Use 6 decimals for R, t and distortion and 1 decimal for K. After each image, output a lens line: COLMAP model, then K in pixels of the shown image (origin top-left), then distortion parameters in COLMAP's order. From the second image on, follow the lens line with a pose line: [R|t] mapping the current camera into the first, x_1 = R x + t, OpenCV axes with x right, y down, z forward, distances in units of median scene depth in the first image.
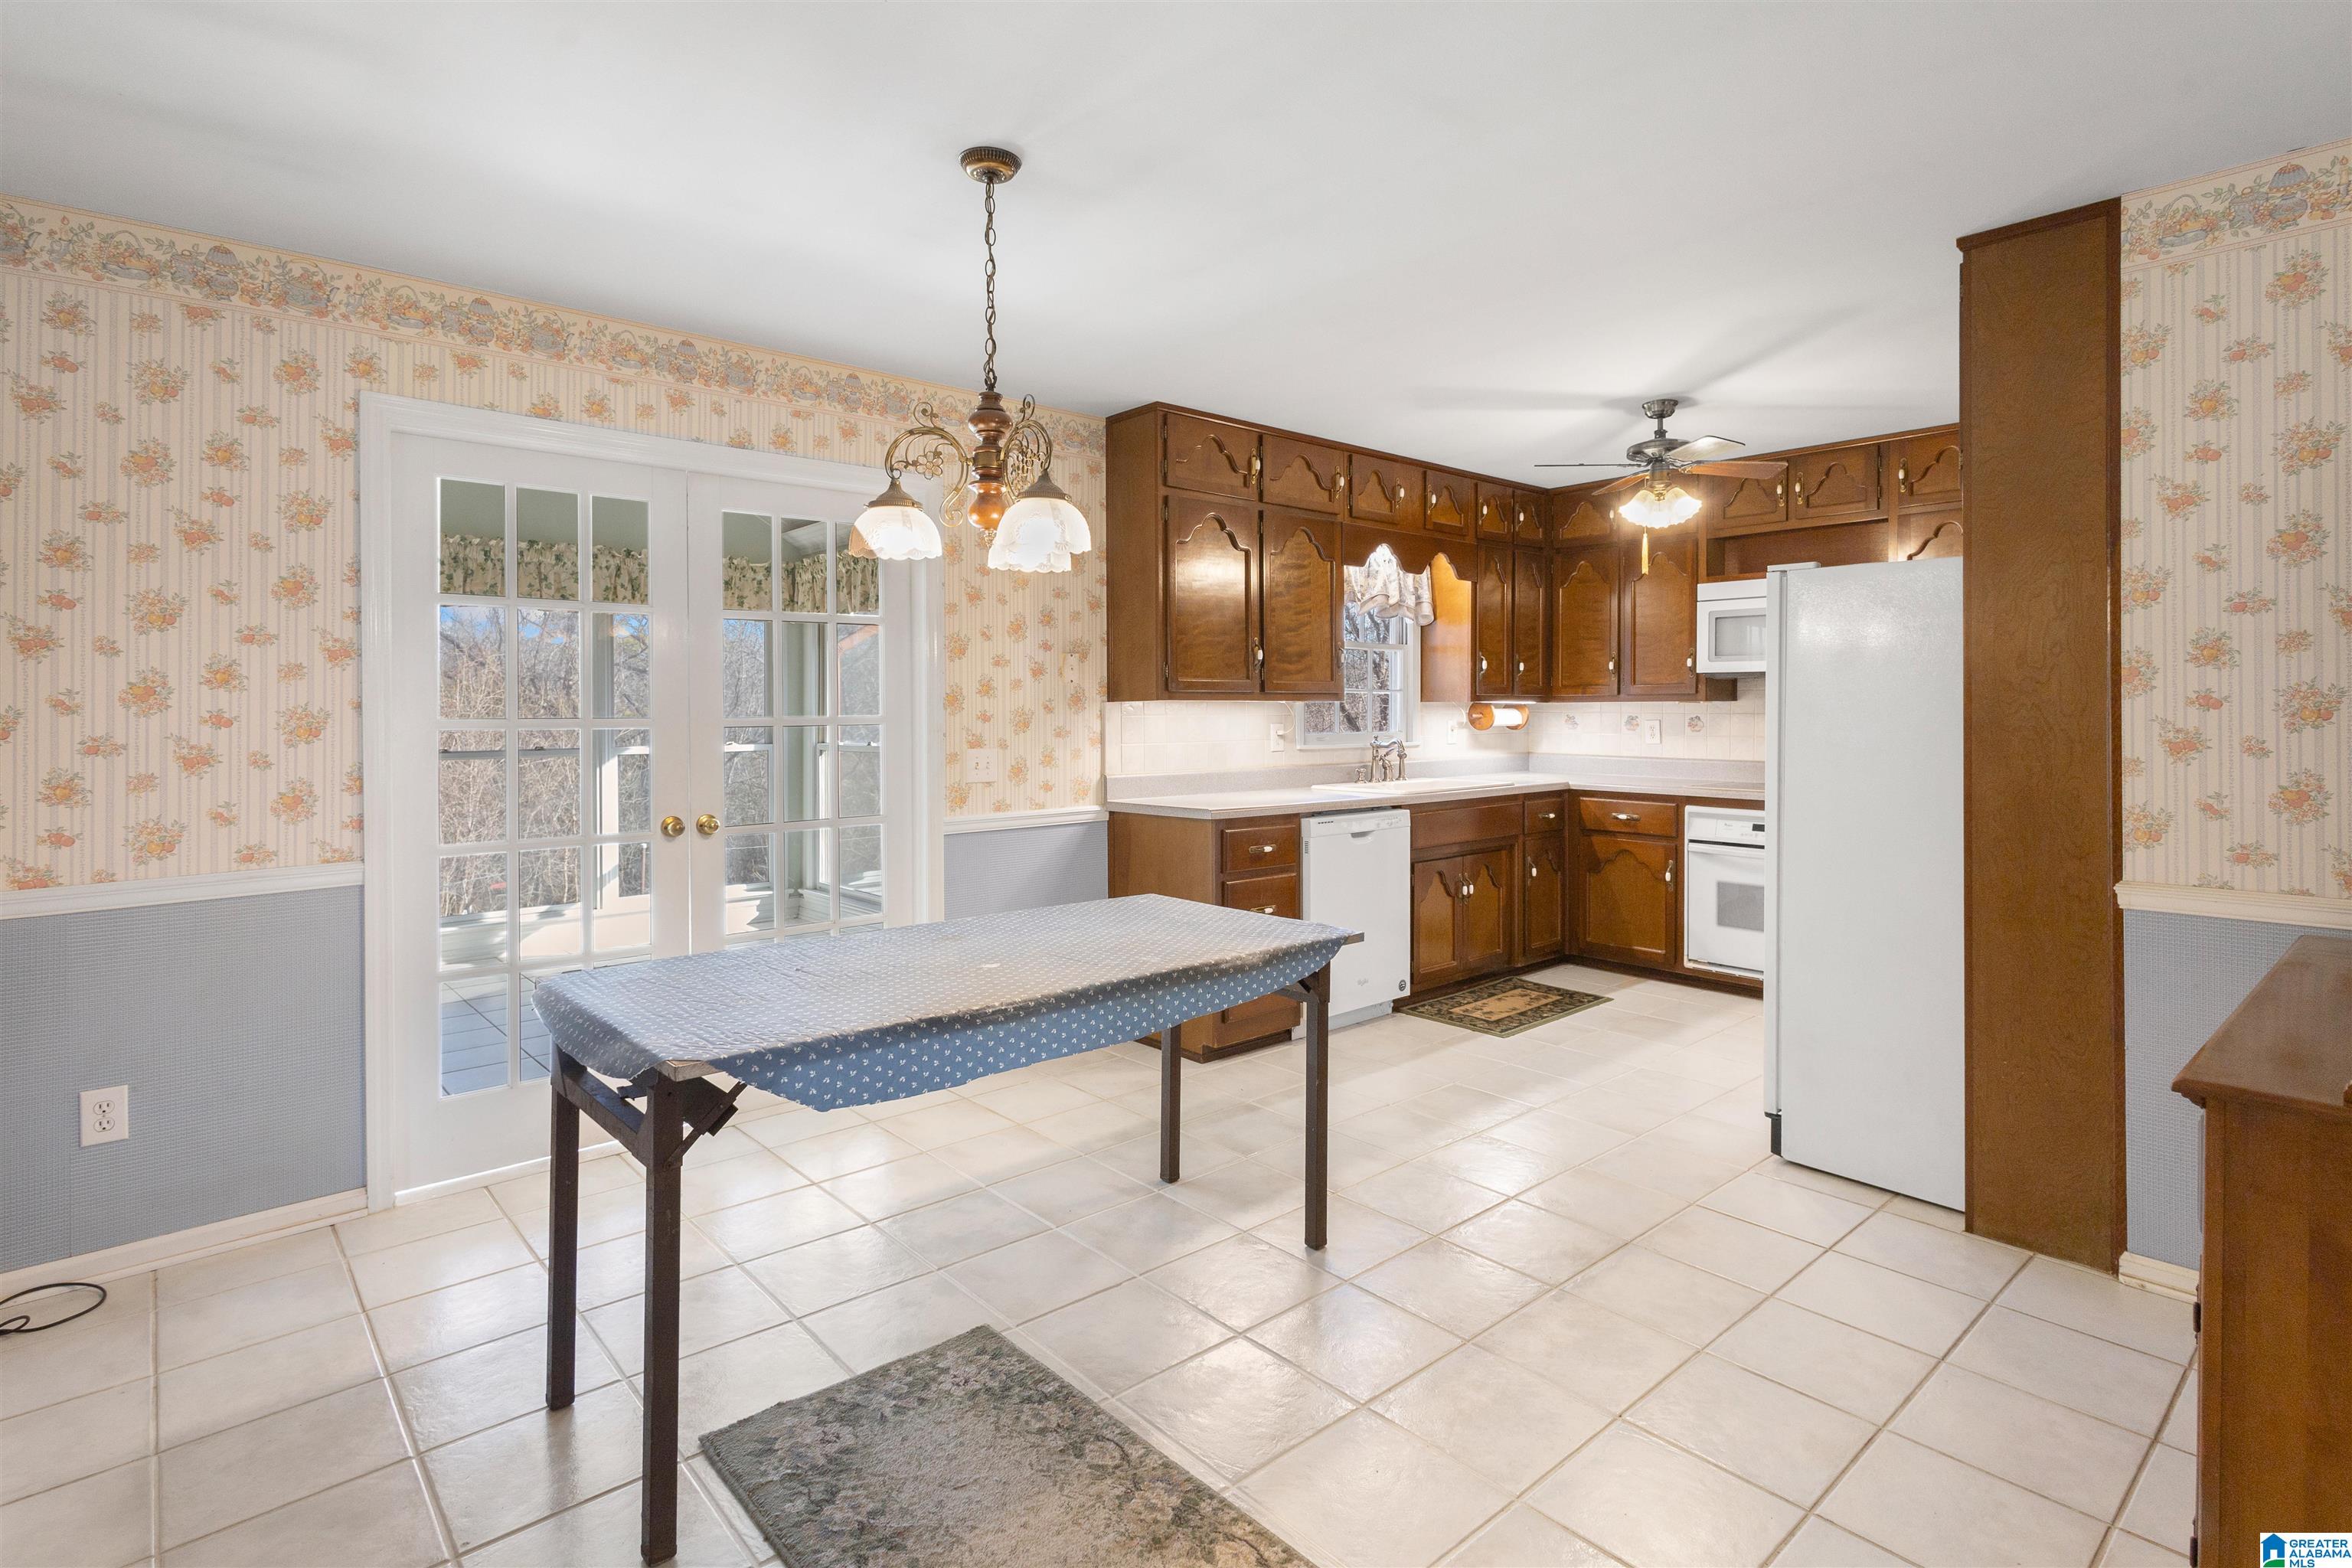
lens RADIAL K [[1169.5, 0, 1212.4], [0, 1169.5, 701.5], [0, 0, 1]] dist [0.001955, 0.000135]
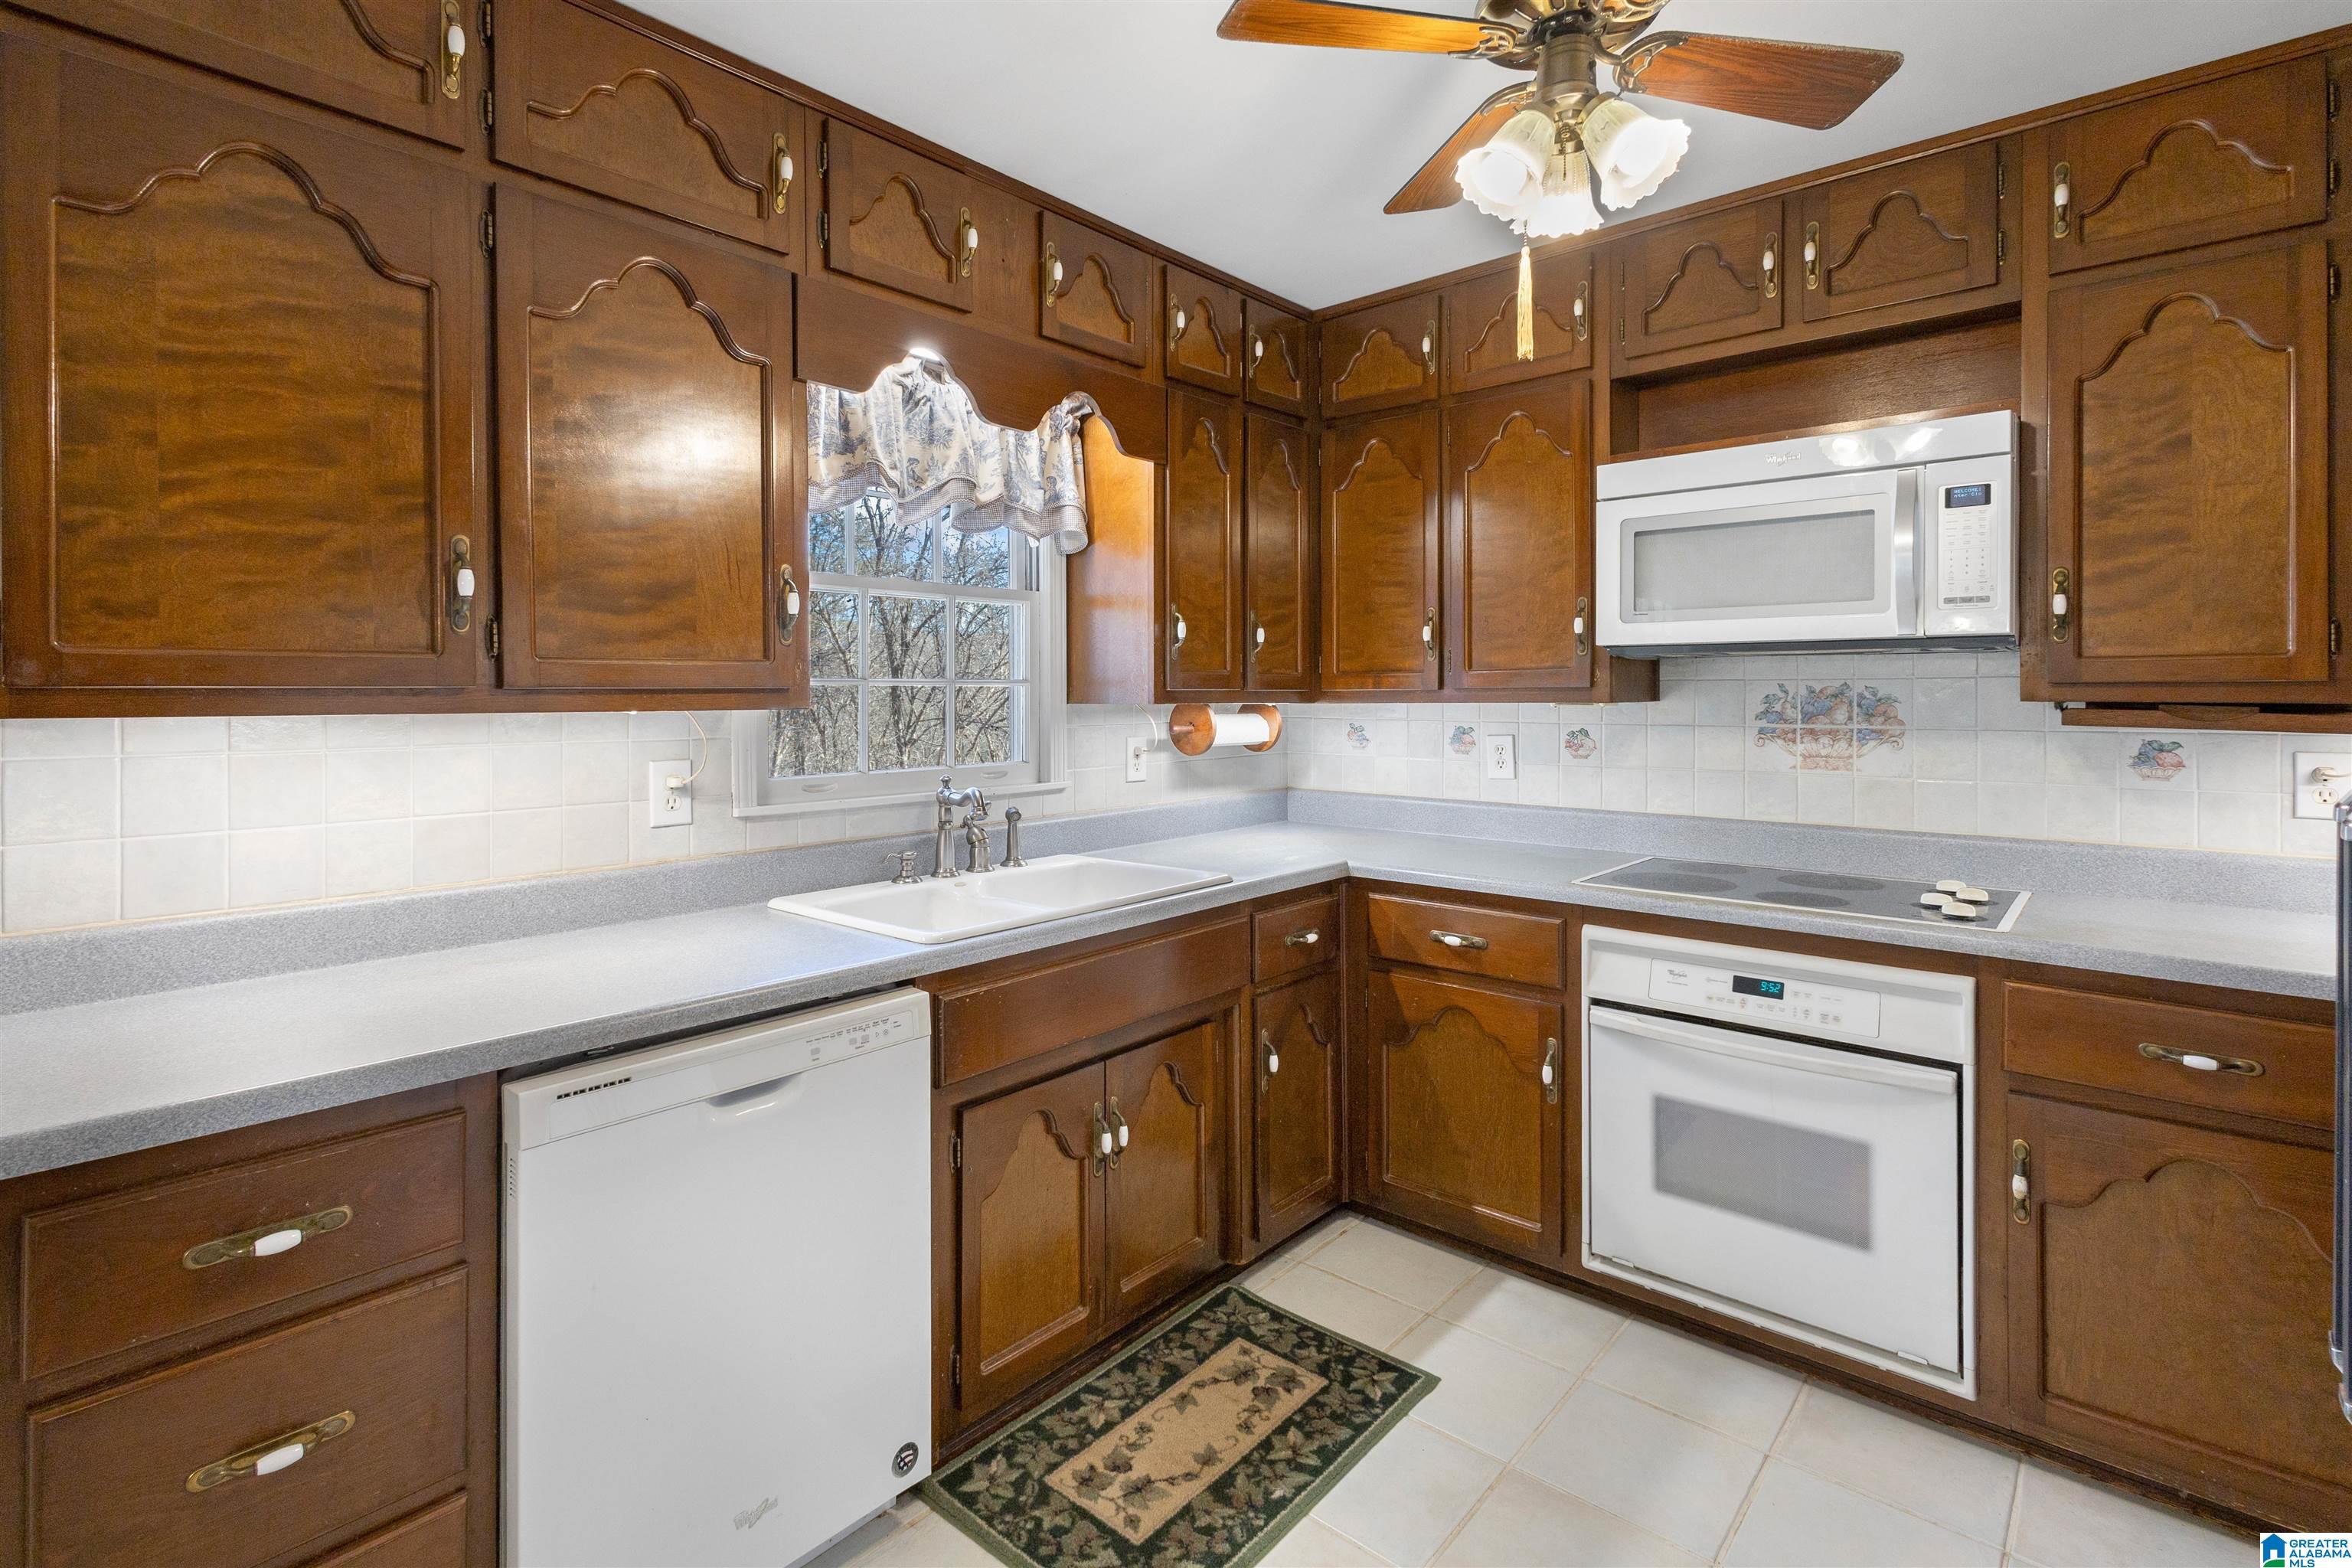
lens RADIAL K [[1098.1, 0, 1176.8], [0, 1098.1, 664.8], [0, 0, 1]] dist [-0.001080, -0.000018]
pose [[0.993587, 0.001153, 0.113066, 0.181333], [0.001316, 0.999762, -0.021760, -0.006575], [-0.113064, 0.021769, 0.993349, 0.545839]]
